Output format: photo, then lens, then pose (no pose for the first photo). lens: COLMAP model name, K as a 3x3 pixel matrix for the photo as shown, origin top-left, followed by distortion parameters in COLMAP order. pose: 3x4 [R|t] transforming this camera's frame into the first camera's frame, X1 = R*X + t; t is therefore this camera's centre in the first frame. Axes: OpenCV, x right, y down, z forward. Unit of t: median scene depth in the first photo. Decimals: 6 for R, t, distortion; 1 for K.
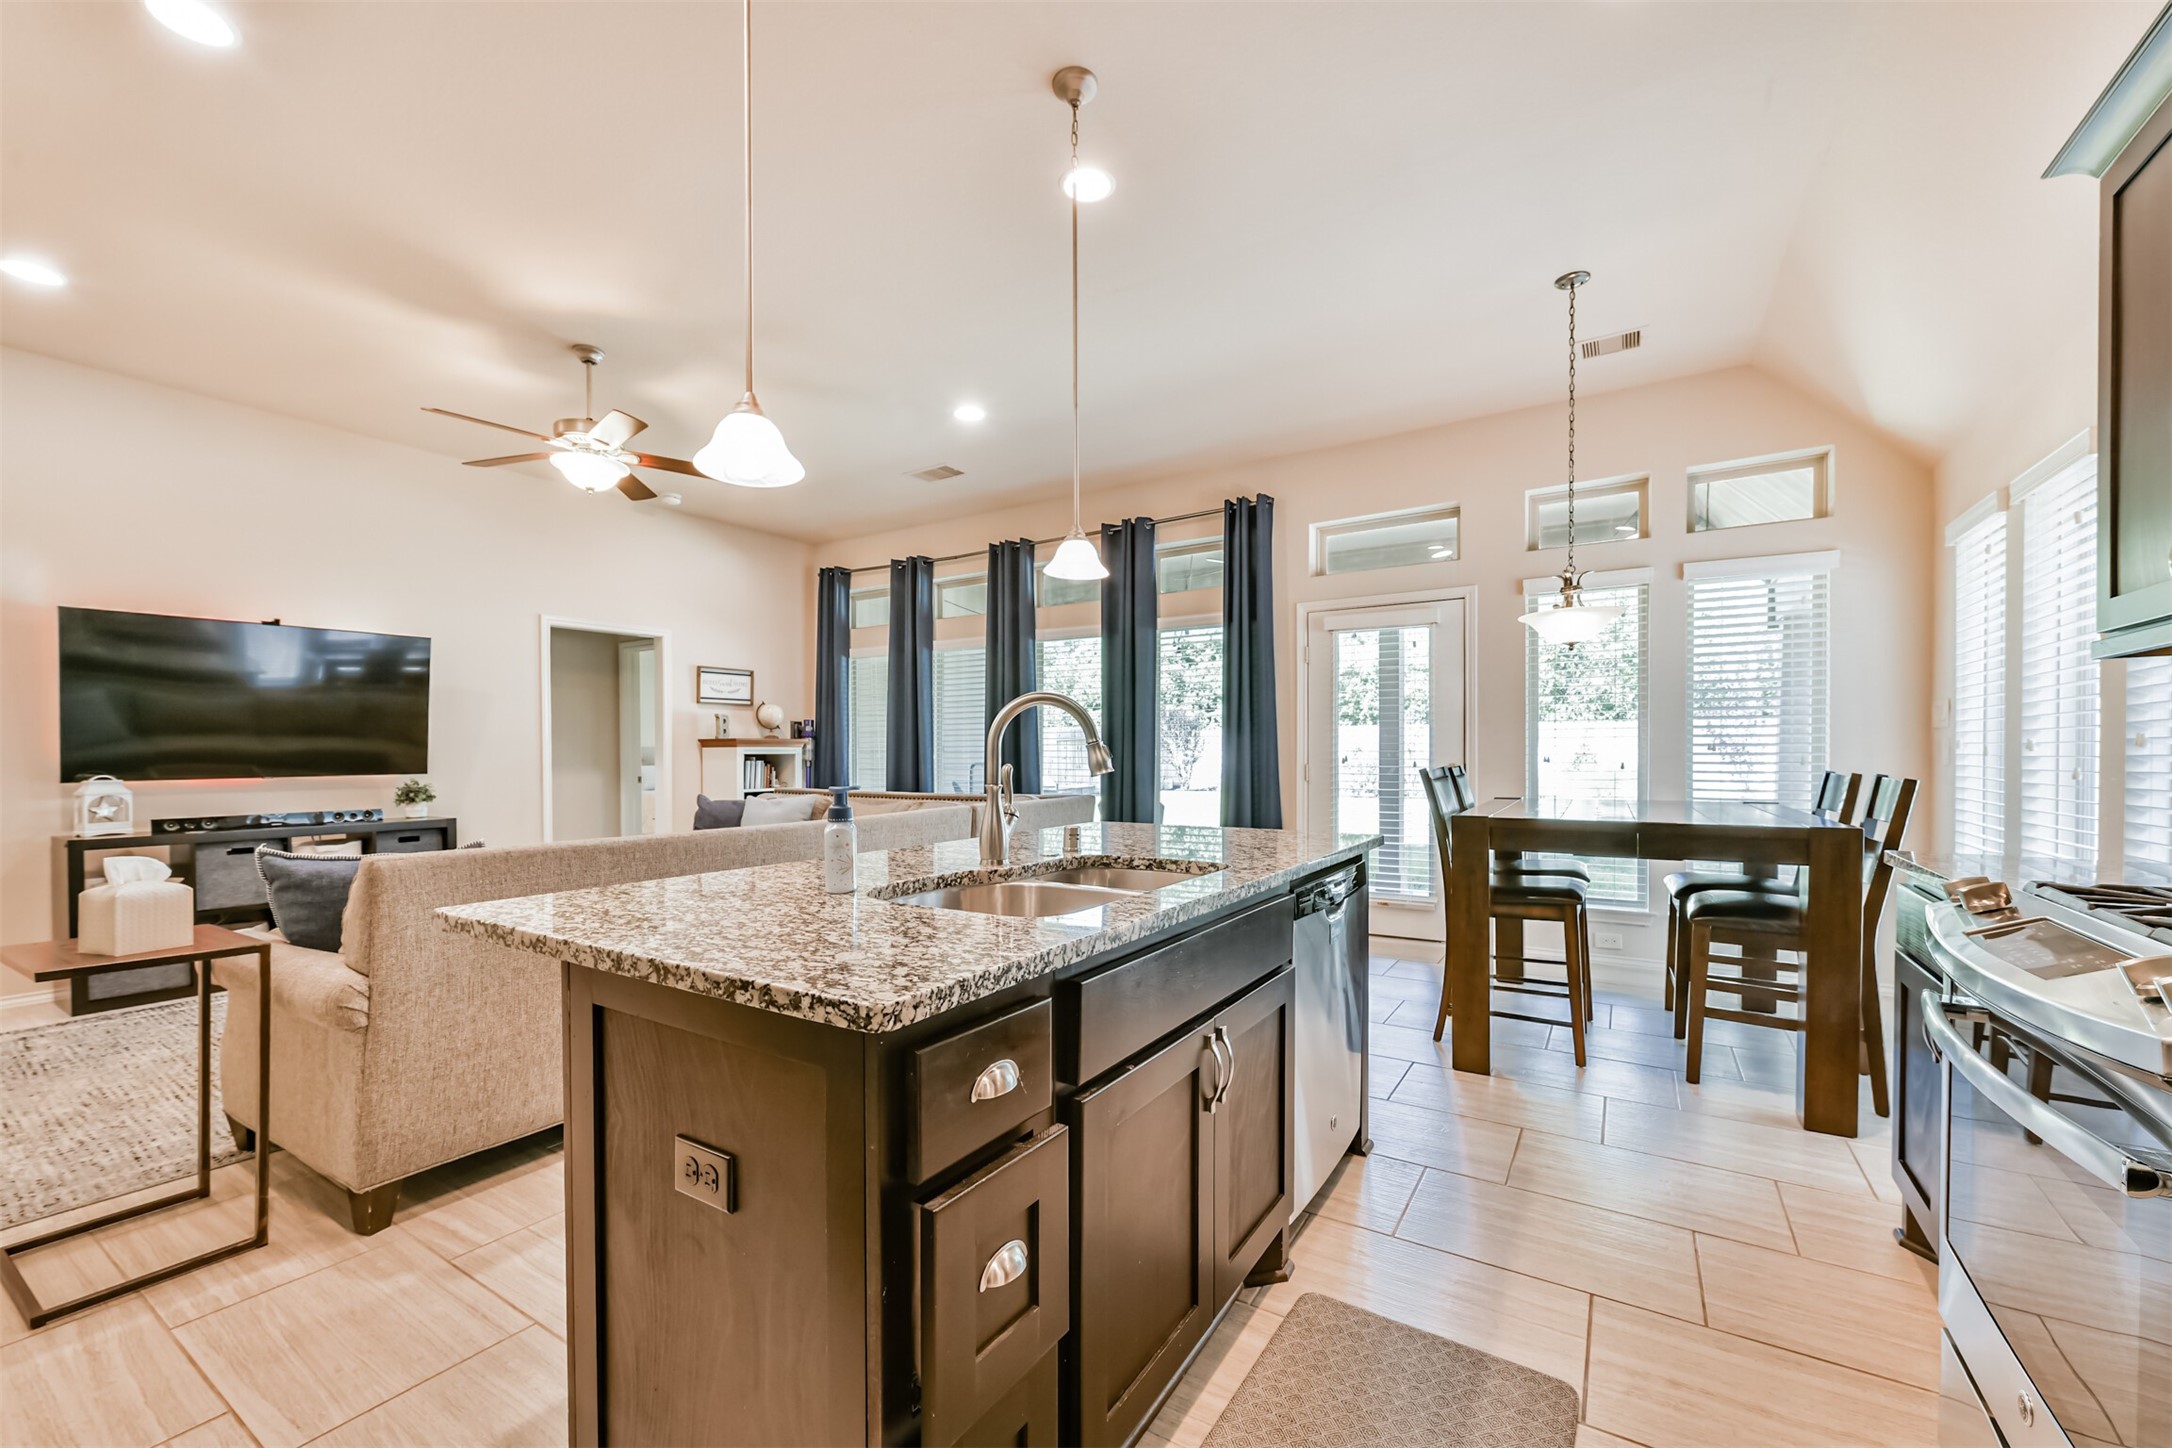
lens RADIAL K [[871.1, 0, 1077.4], [0, 871.1, 760.5], [0, 0, 1]] dist [0.002273, -0.000135]
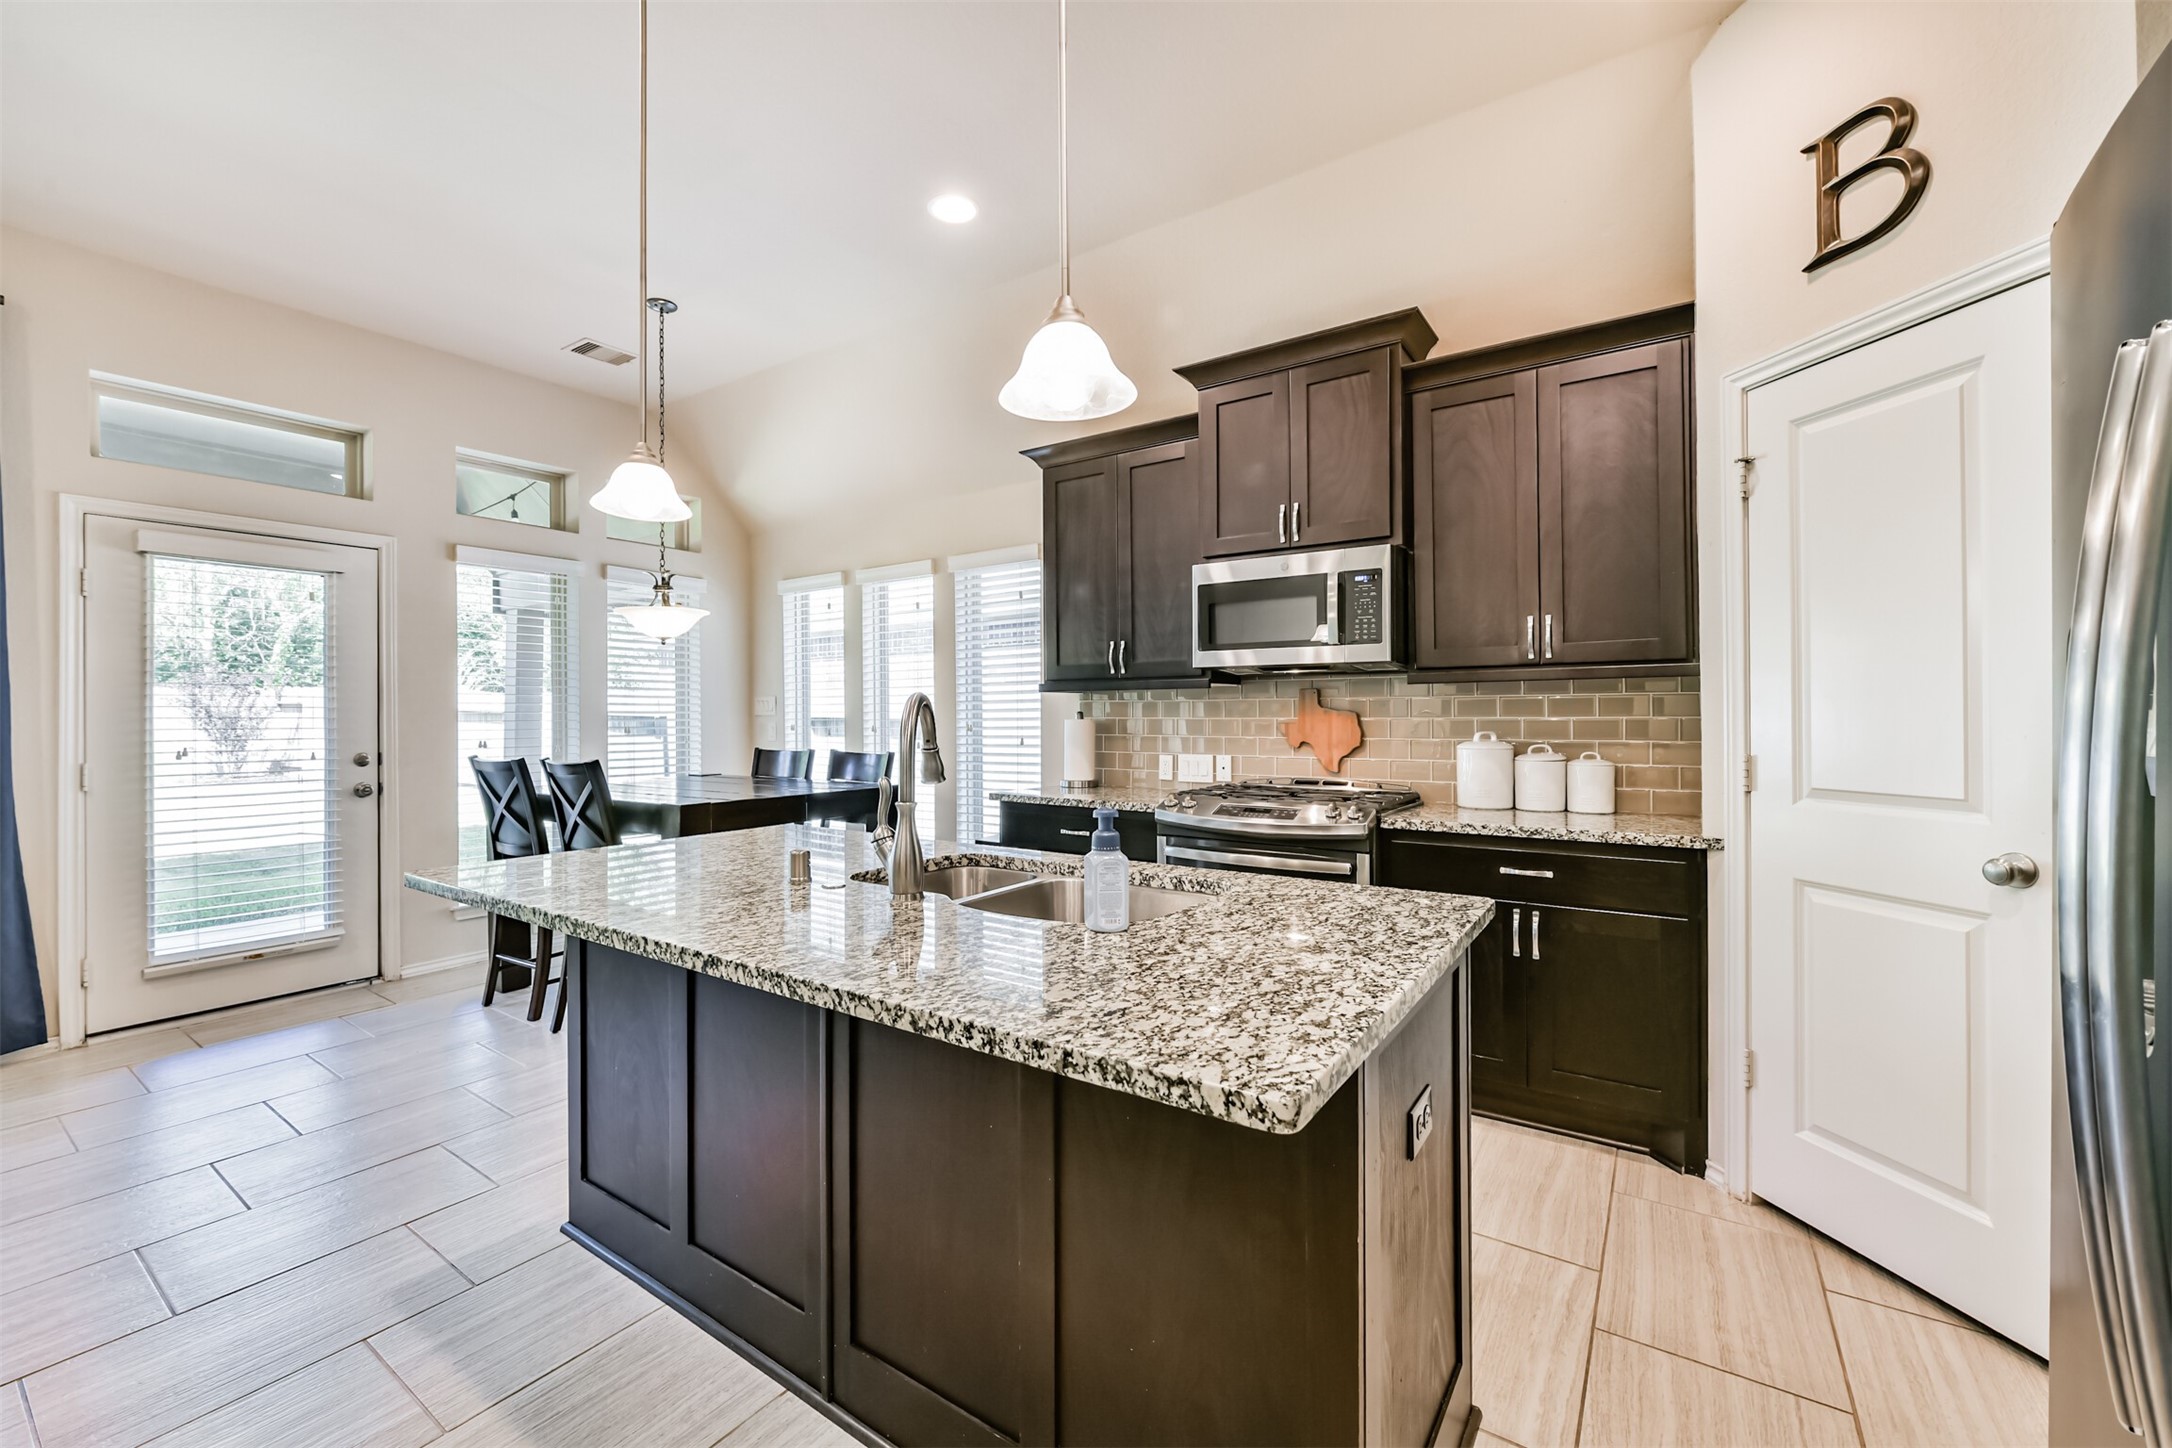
lens RADIAL K [[871.1, 0, 1108.0], [0, 871.1, 715.8], [0, 0, 1]] dist [0.002273, -0.000135]
pose [[0.004560, 0.000552, 0.999989, -0.339611], [0.015095, 0.999886, -0.000620, -0.015439], [-0.999876, 0.015098, 0.004551, 0.271229]]
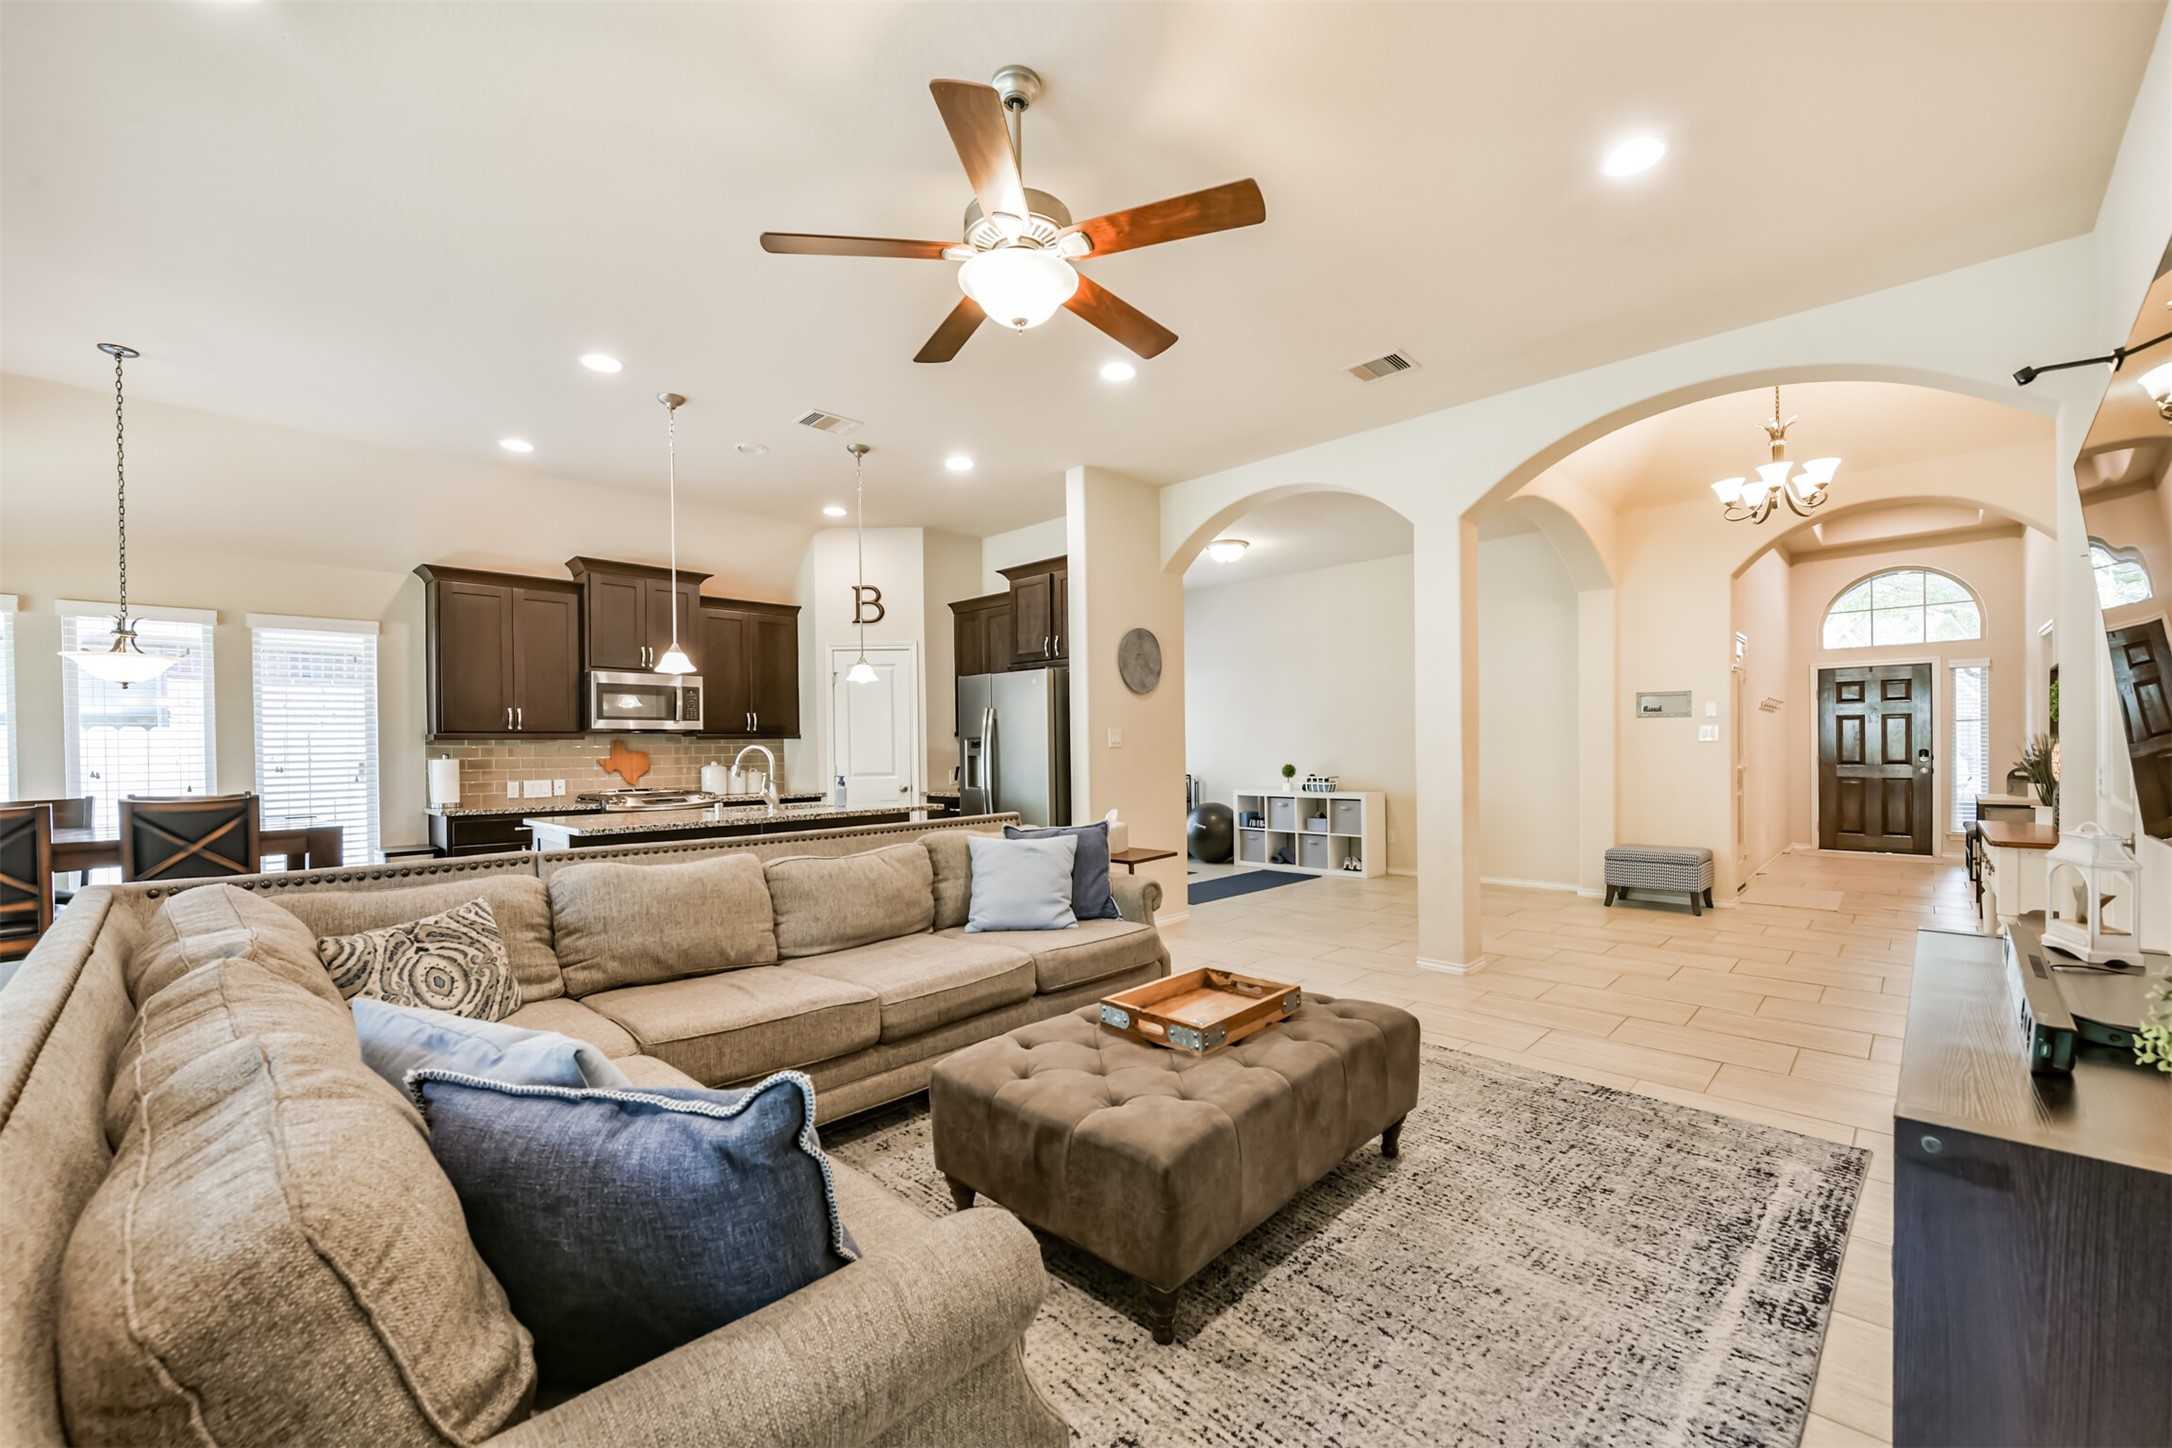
lens RADIAL K [[871.1, 0, 1080.0], [0, 871.1, 752.9], [0, 0, 1]] dist [0.002273, -0.000135]
pose [[-0.983103, 0.013528, 0.182553, -0.513528], [0.016653, 0.999740, 0.015595, -0.024193], [-0.182295, 0.018371, -0.983072, 1.122331]]
